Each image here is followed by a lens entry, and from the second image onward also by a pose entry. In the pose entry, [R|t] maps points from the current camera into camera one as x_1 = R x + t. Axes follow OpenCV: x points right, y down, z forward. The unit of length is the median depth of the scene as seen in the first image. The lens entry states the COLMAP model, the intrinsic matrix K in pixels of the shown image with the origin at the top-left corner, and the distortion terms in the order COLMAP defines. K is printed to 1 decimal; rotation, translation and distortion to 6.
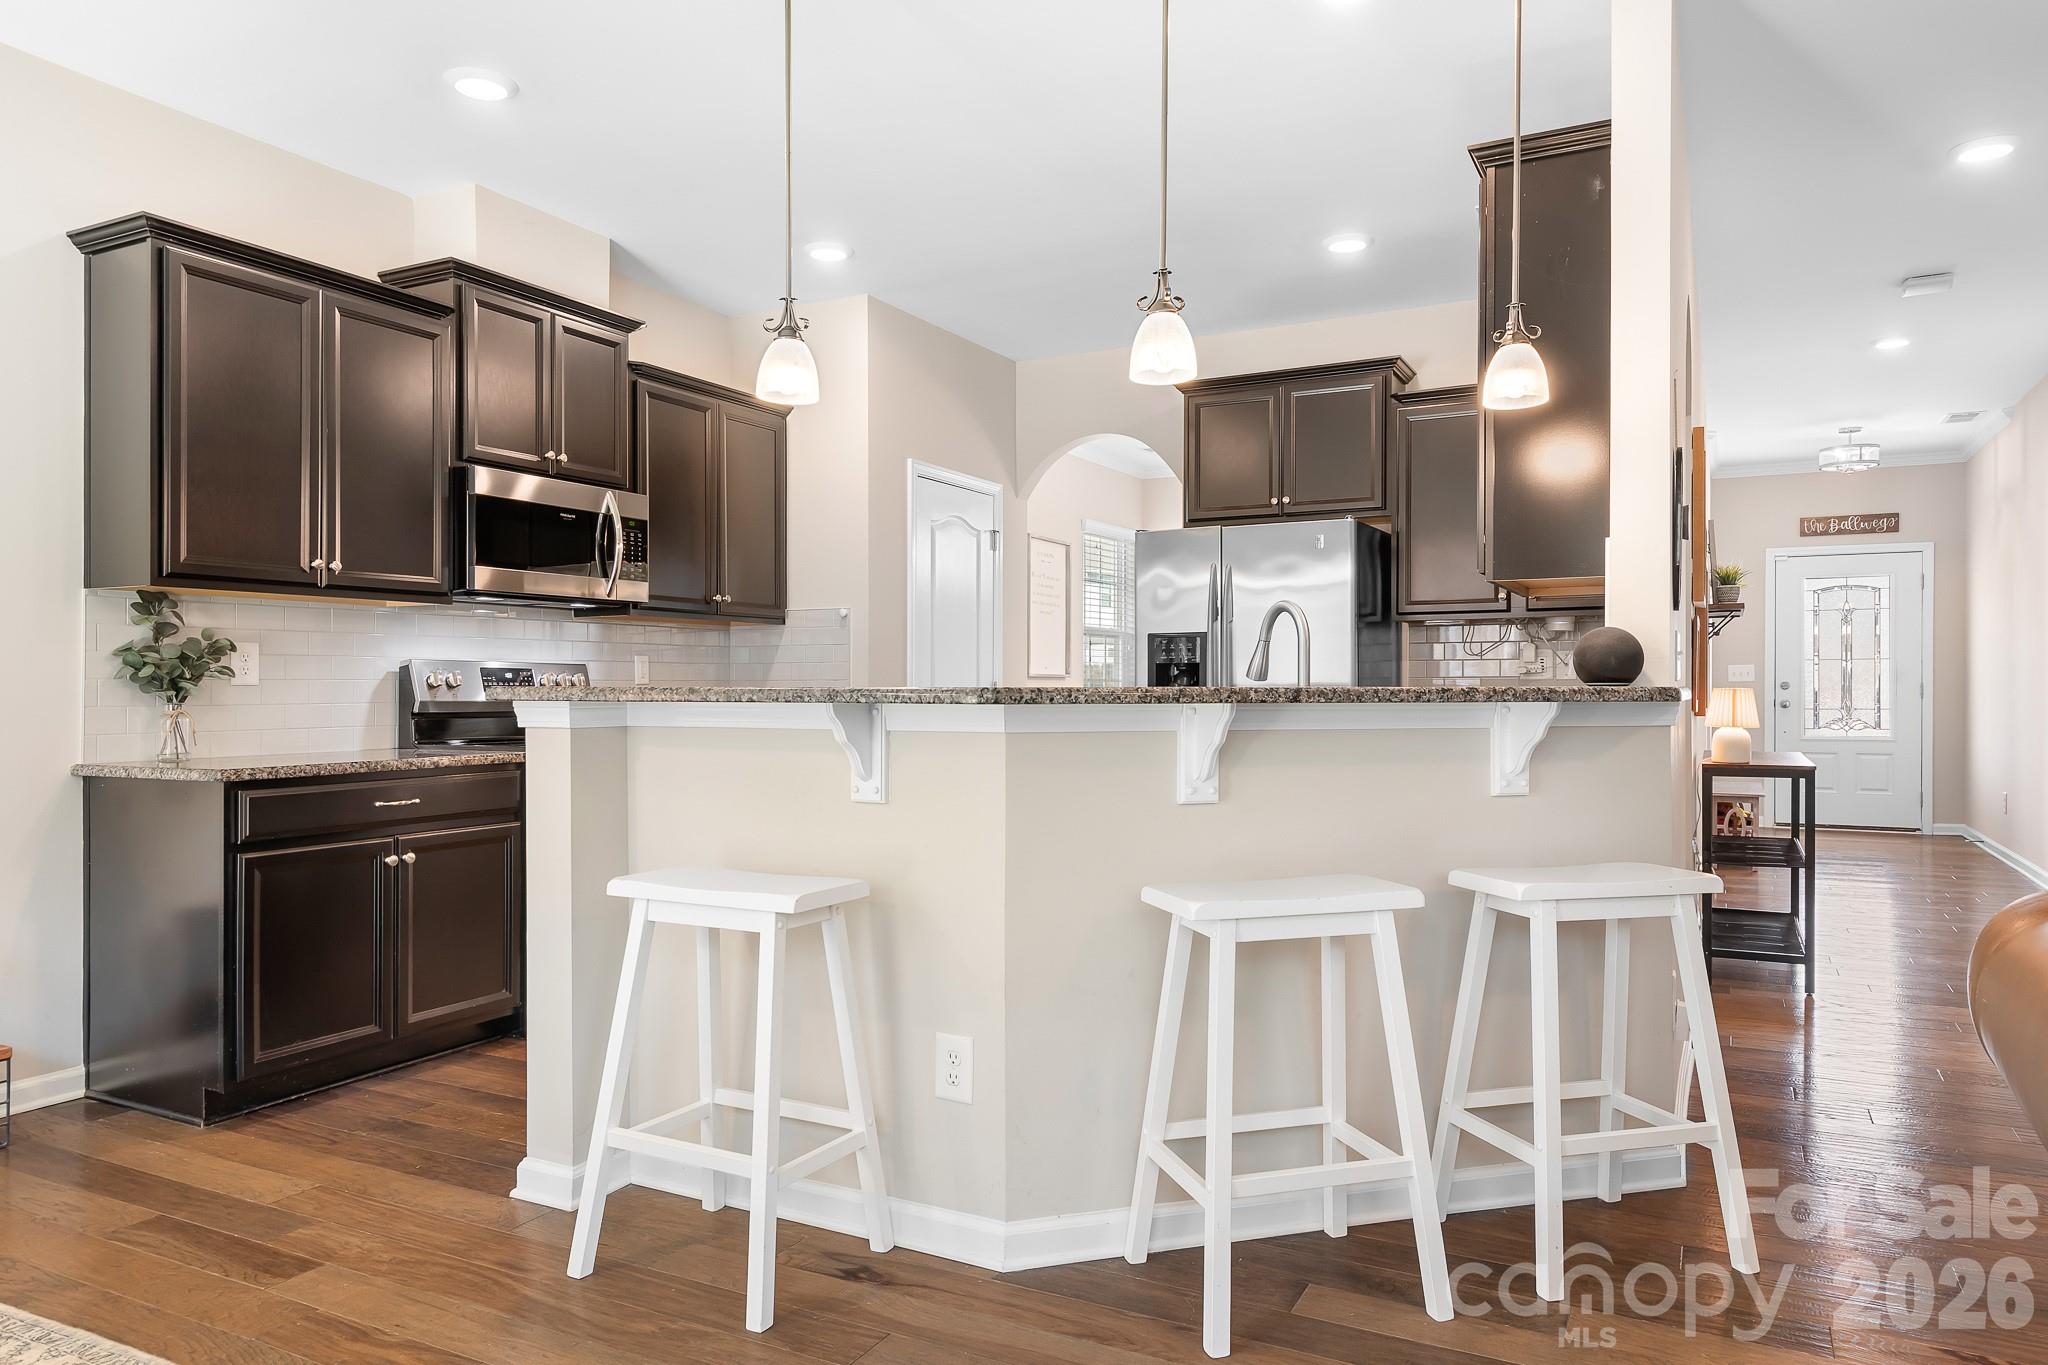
lens RADIAL K [[1296.5, 0, 1037.6], [0, 1296.5, 679.5], [0, 0, 1]] dist [0.026085, -0.001201]
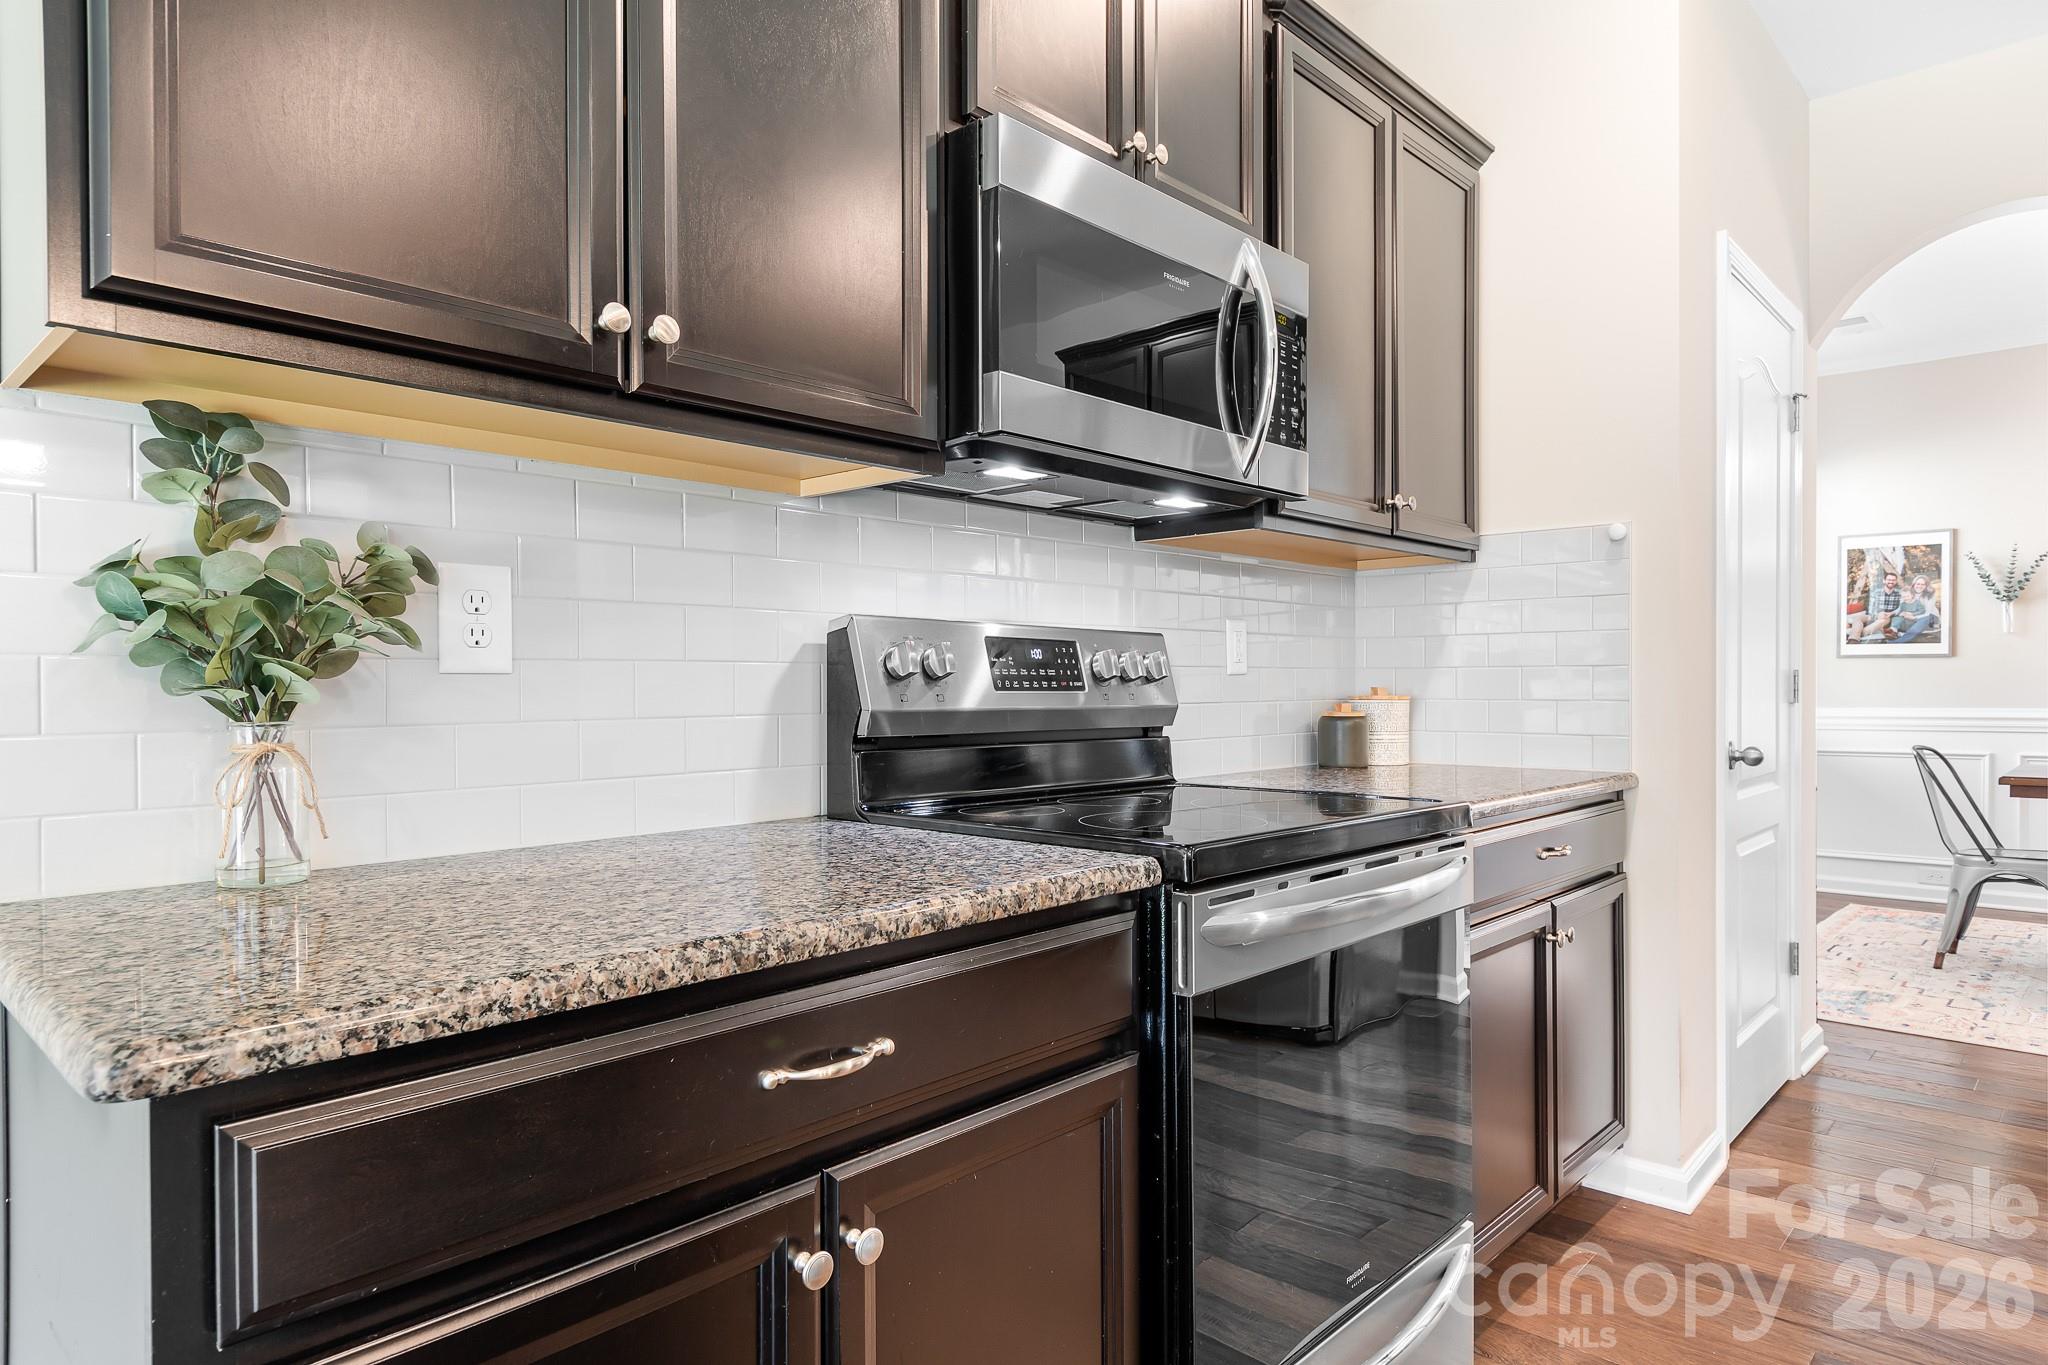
lens RADIAL K [[1196.8, 0, 1025.2], [0, 1196.8, 685.7], [0, 0, 1]] dist [0.010099, 0.000343]
pose [[0.959342, -0.003135, -0.282227, -0.353133], [0.005217, 0.999964, 0.006627, 0.006482], [0.282196, -0.007830, 0.959325, 0.716403]]
